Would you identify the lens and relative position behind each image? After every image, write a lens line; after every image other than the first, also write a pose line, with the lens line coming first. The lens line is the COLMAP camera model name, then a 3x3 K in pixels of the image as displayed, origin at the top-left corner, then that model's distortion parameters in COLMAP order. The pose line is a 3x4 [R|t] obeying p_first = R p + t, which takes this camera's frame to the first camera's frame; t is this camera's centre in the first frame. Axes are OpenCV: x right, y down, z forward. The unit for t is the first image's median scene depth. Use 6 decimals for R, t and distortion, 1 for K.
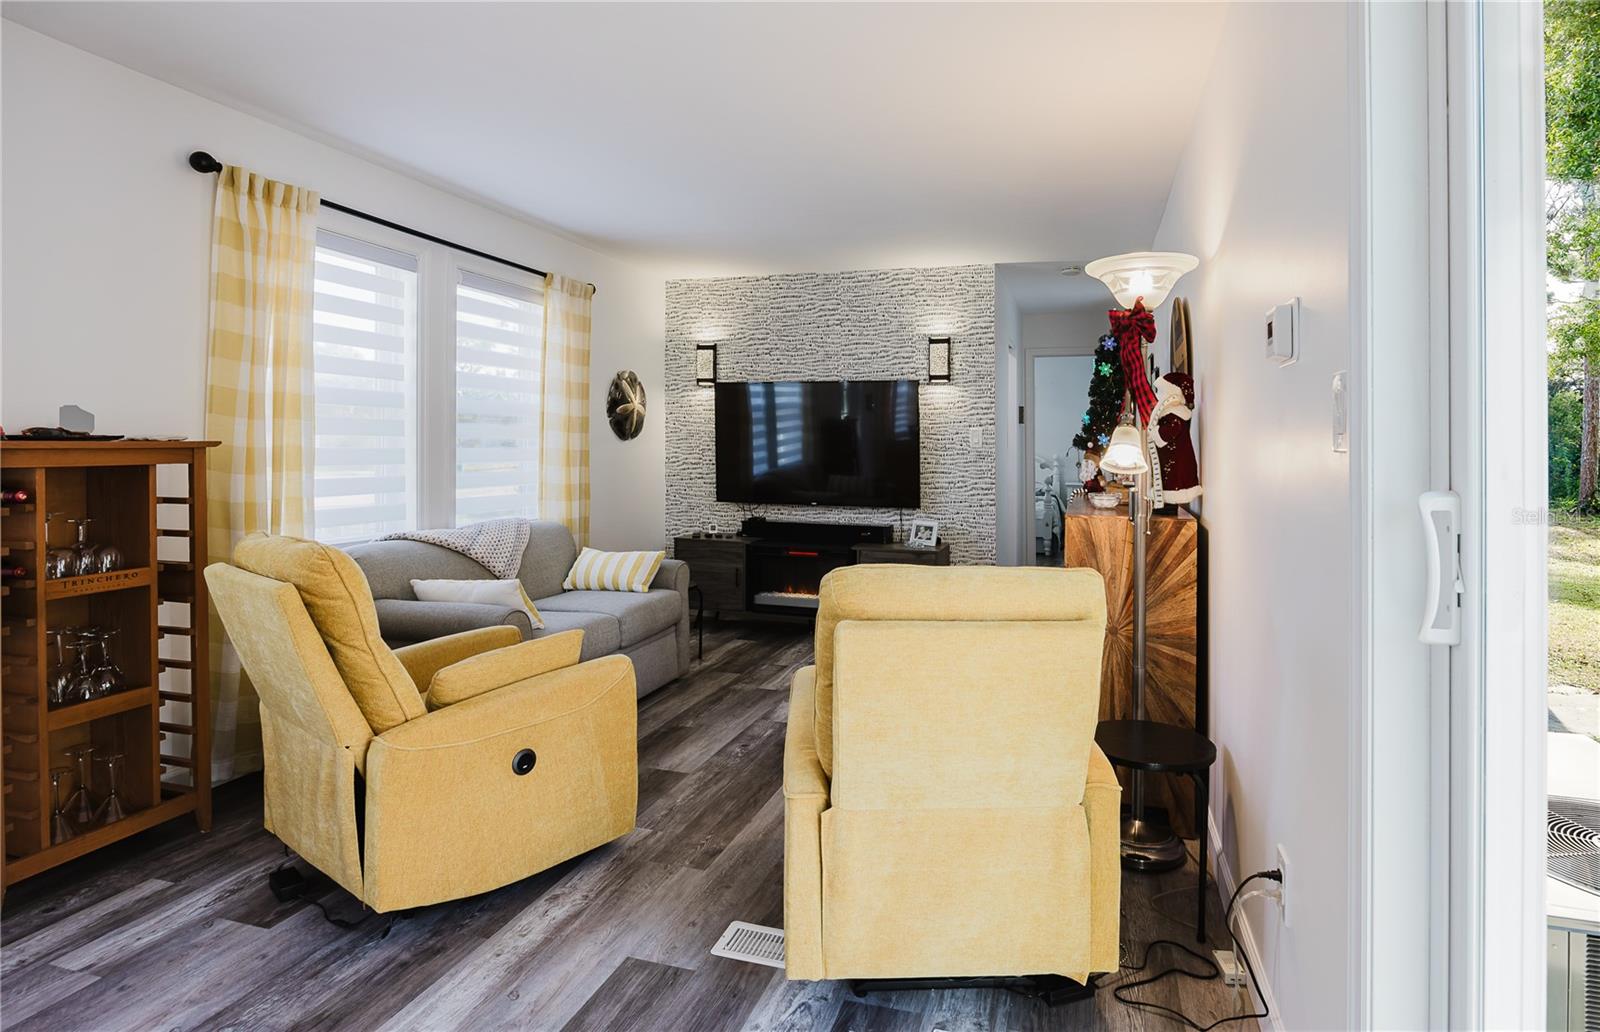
lens RADIAL K [[803.0, 0, 868.2], [0, 803.0, 464.6], [0, 0, 1]] dist [-0.004478, -0.000265]
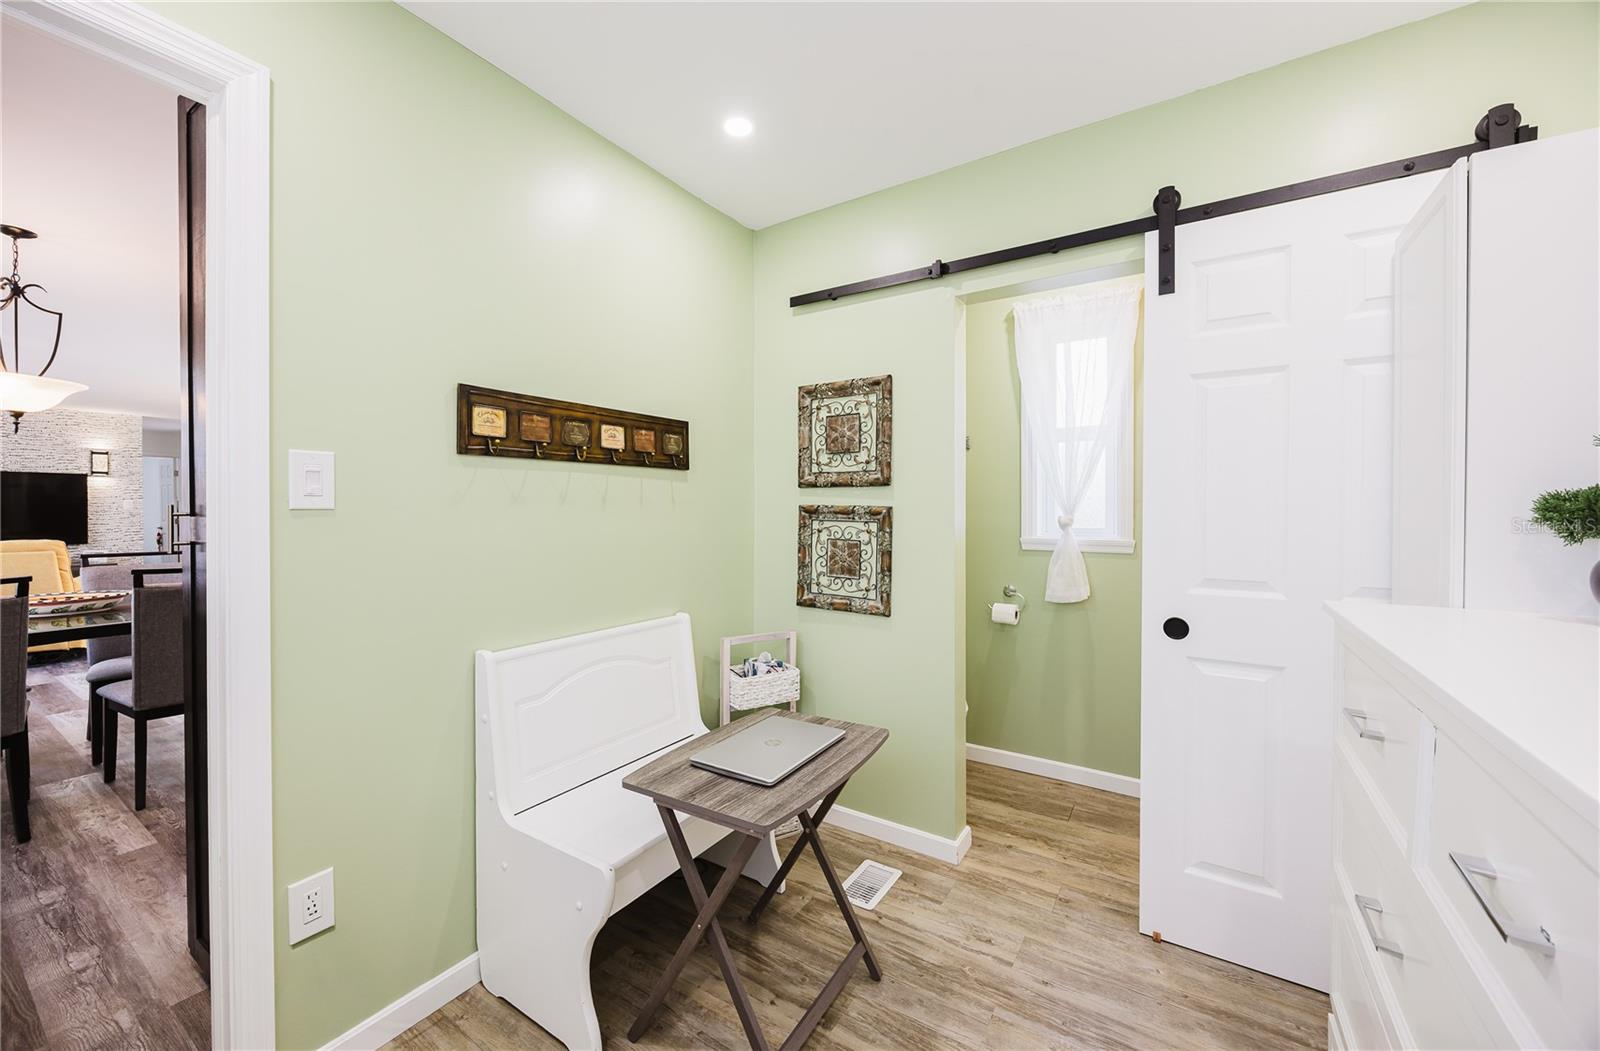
lens RADIAL K [[630.6, 0, 807.6], [0, 630.6, 509.0], [0, 0, 1]] dist [0.001718, 0.000244]
pose [[0.320797, -0.013289, 0.947055, -1.148892], [0.030936, 0.999515, 0.003546, 0.030201], [-0.946643, 0.028160, 0.321052, -1.503959]]
